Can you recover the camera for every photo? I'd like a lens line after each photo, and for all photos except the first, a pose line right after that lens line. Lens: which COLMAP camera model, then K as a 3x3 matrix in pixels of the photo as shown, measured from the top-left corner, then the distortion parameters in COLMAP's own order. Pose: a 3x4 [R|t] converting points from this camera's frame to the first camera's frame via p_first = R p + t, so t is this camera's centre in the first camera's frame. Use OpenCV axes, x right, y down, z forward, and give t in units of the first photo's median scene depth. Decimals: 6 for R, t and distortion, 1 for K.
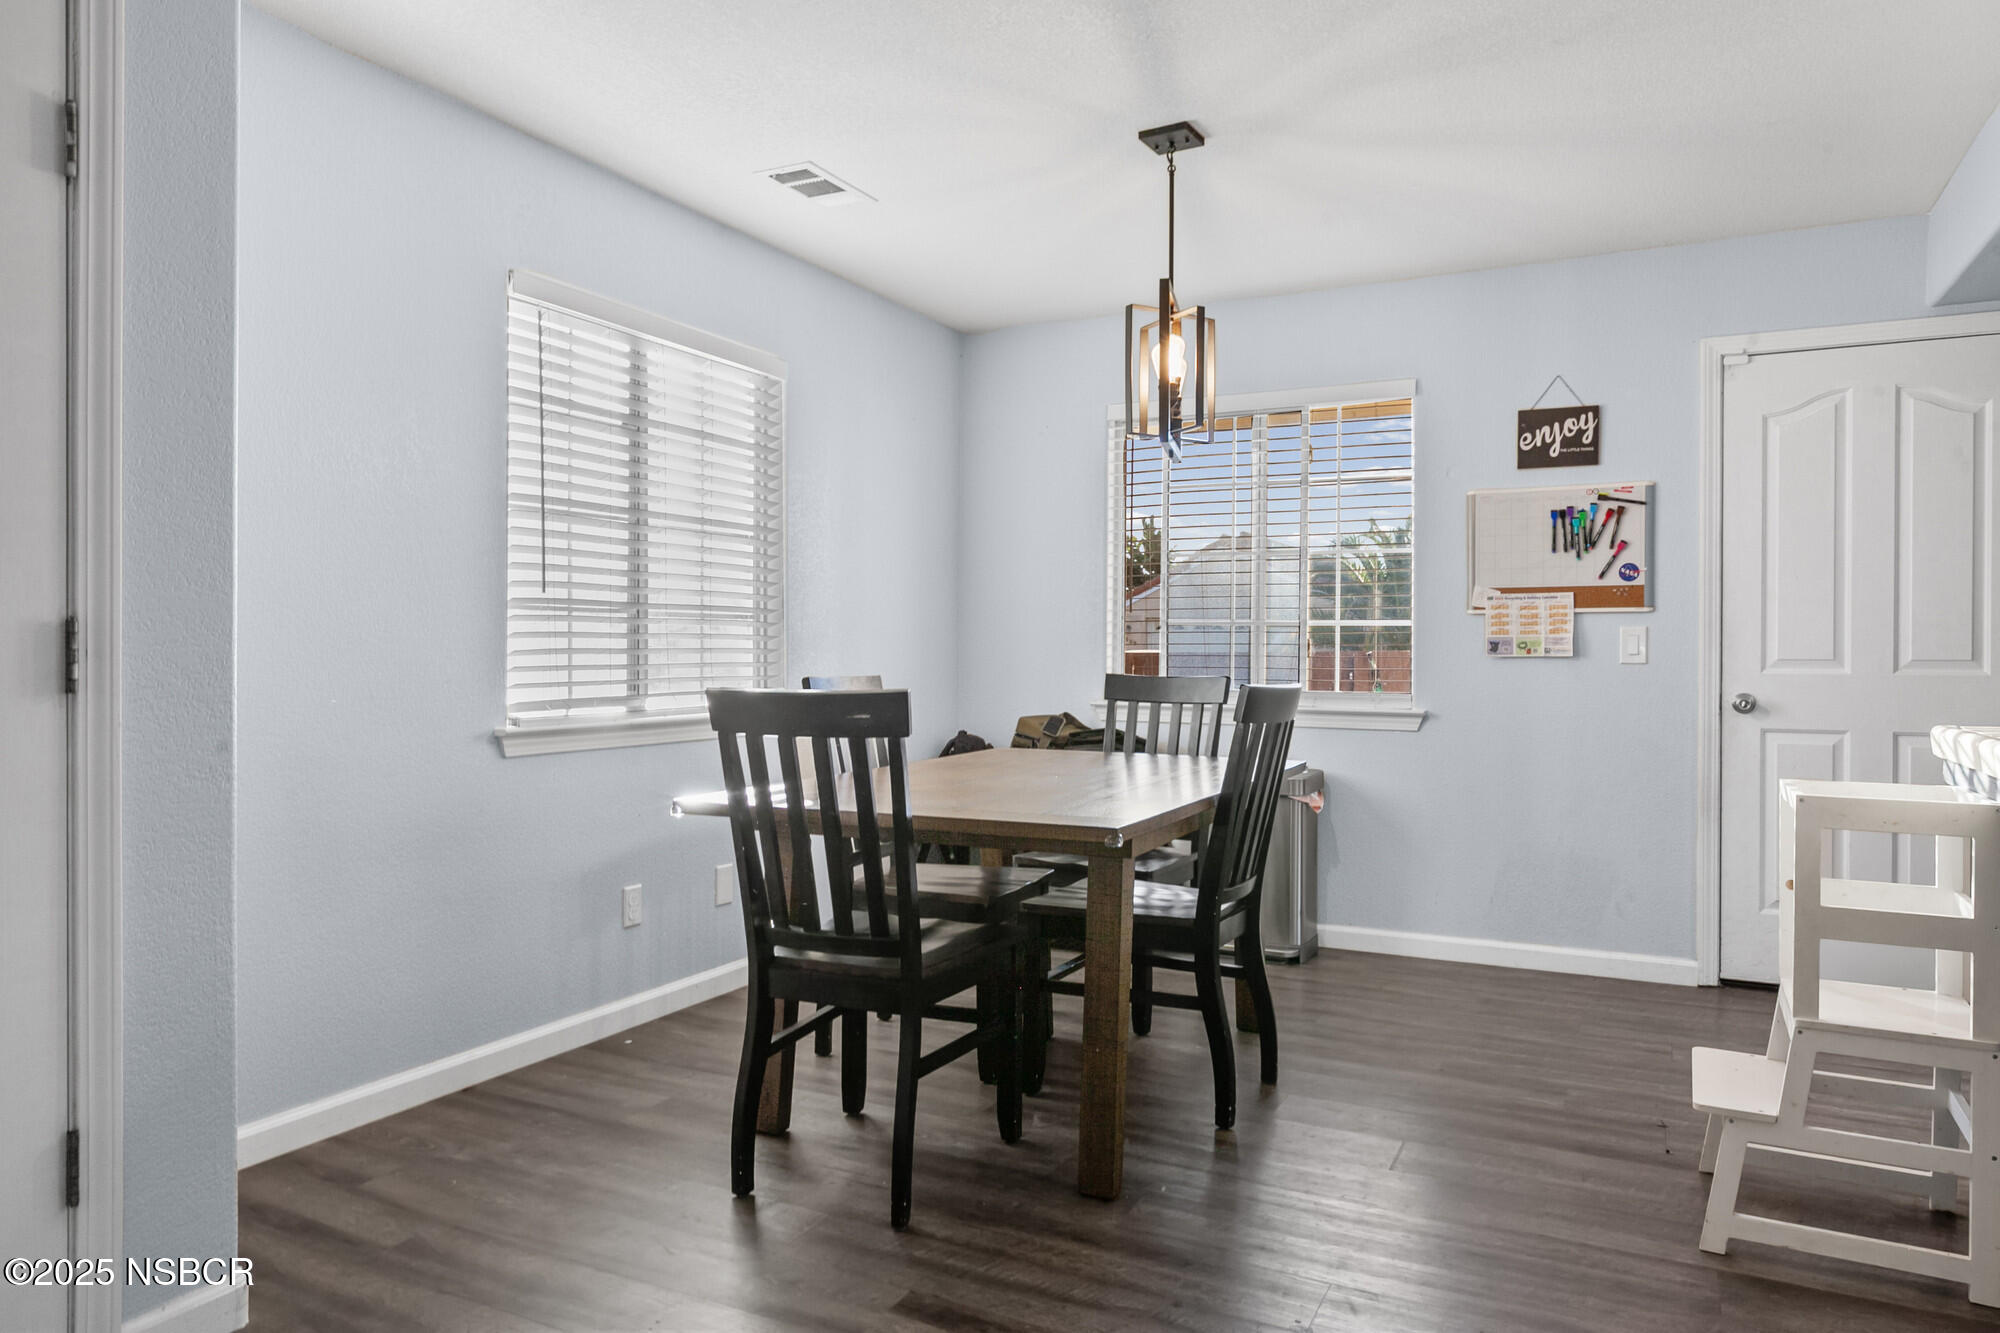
lens RADIAL K [[1300.1, 0, 997.7], [0, 1300.1, 657.0], [0, 0, 1]] dist [0.000551, -0.000151]
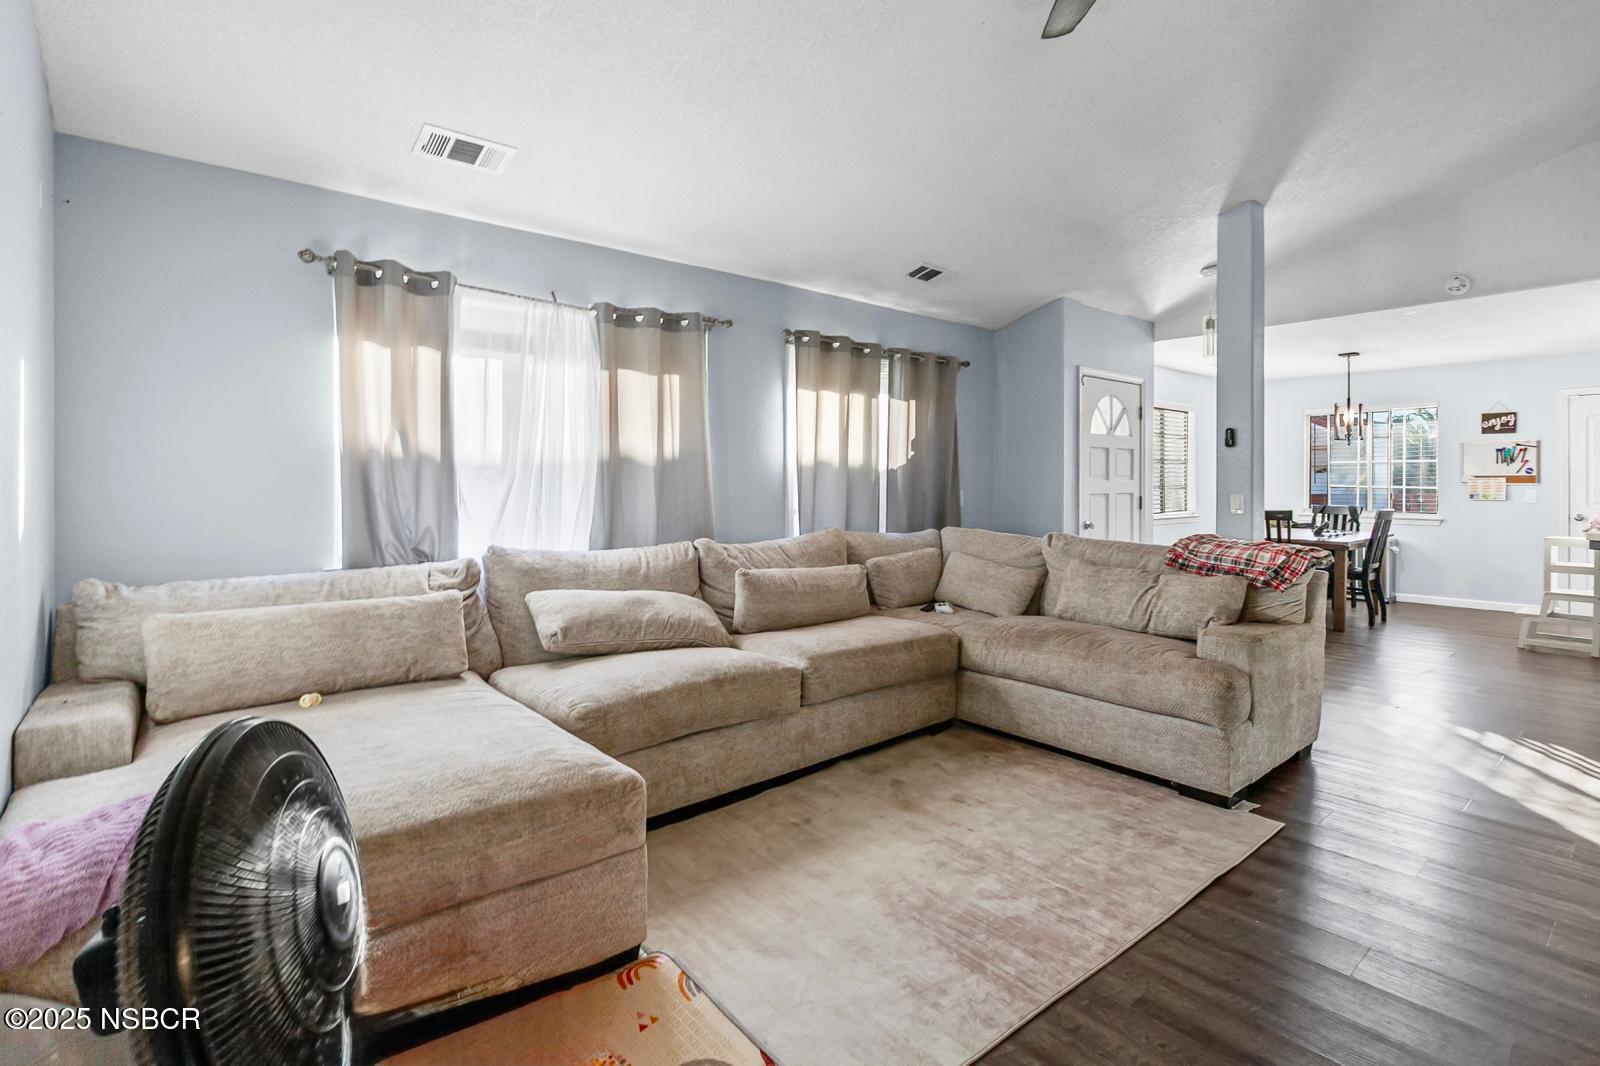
lens RADIAL K [[789.8, 0, 783.7], [0, 789.8, 482.0], [0, 0, 1]] dist [-0.002839, -0.000180]
pose [[0.919691, -0.006265, -0.392593, -0.337404], [0.004667, 0.999976, -0.005024, -0.039220], [0.392615, 0.002788, 0.919699, -1.219734]]
